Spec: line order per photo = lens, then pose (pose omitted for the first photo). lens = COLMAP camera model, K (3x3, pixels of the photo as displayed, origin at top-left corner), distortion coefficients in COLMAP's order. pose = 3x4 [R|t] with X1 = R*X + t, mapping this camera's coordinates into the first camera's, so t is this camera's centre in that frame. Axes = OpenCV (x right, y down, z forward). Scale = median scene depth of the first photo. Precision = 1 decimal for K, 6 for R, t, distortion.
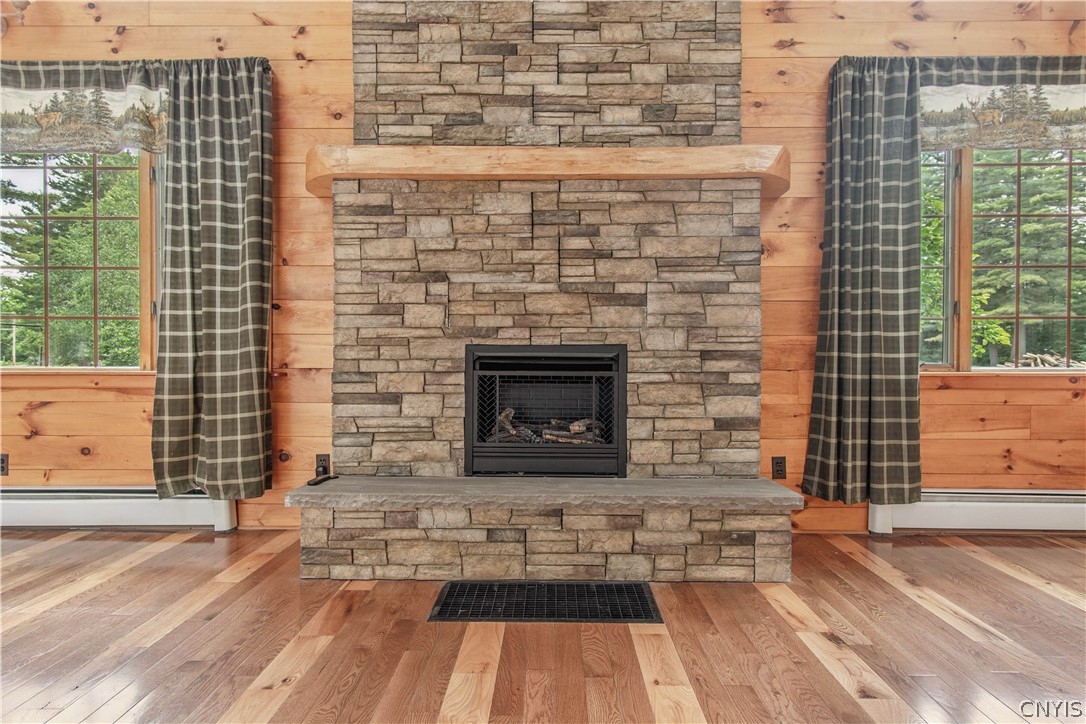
lens RADIAL K [[578.4, 0, 543.5], [0, 578.4, 361.3], [0, 0, 1]] dist [0.004005, 0.002464]
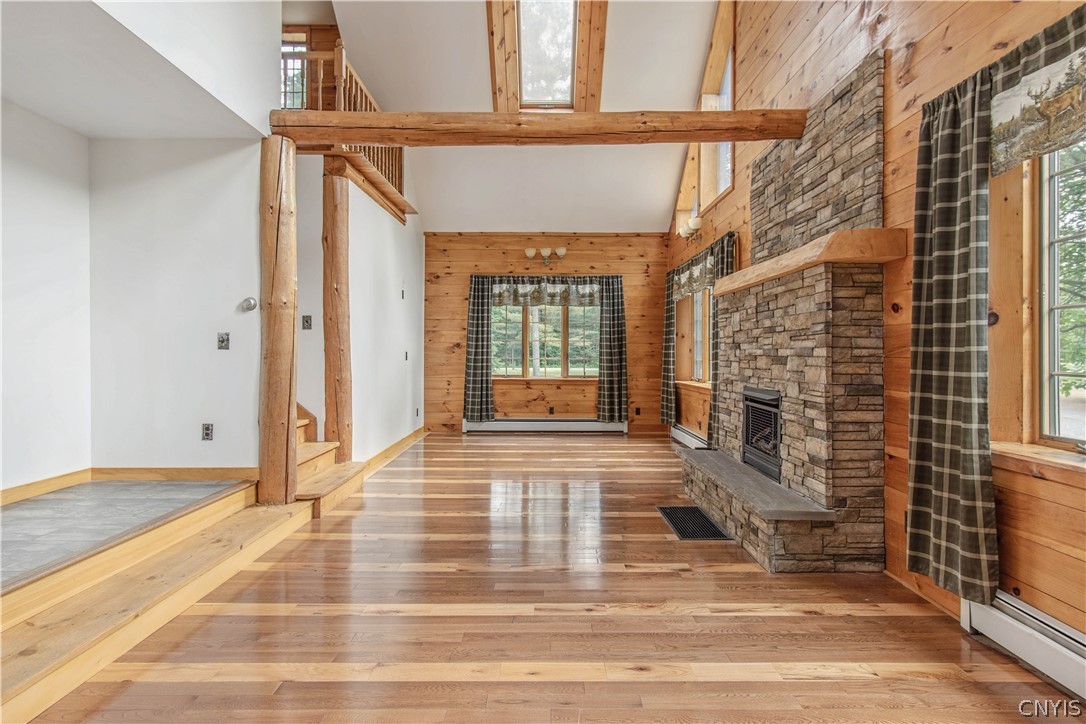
lens RADIAL K [[578.4, 0, 541.6], [0, 578.4, 359.1], [0, 0, 1]] dist [0.004005, 0.002464]
pose [[0.010477, 0.009151, -0.999903, 1.473045], [-0.007391, 0.999932, 0.009074, -0.110729], [0.999918, 0.007295, 0.010544, 0.362928]]
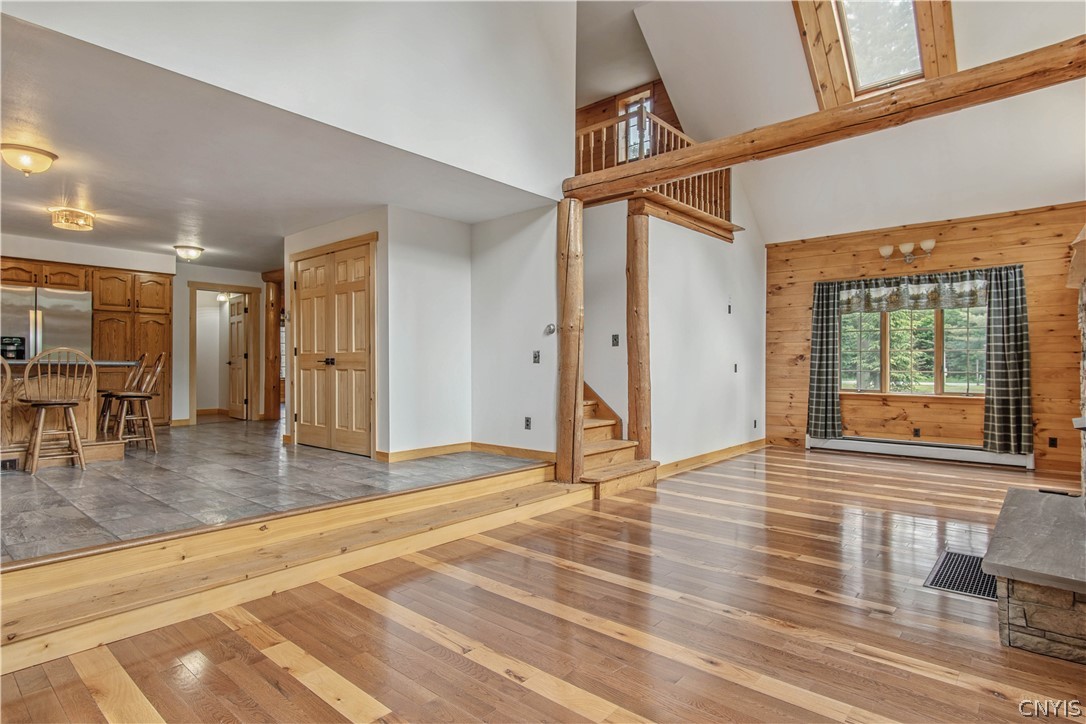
lens RADIAL K [[578.4, 0, 547.8], [0, 578.4, 364.9], [0, 0, 1]] dist [0.004005, 0.002464]
pose [[-0.649641, -0.001249, -0.760240, 1.482860], [-0.004951, 0.999984, 0.002589, -0.114927], [0.760225, 0.005446, -0.649637, 0.883688]]
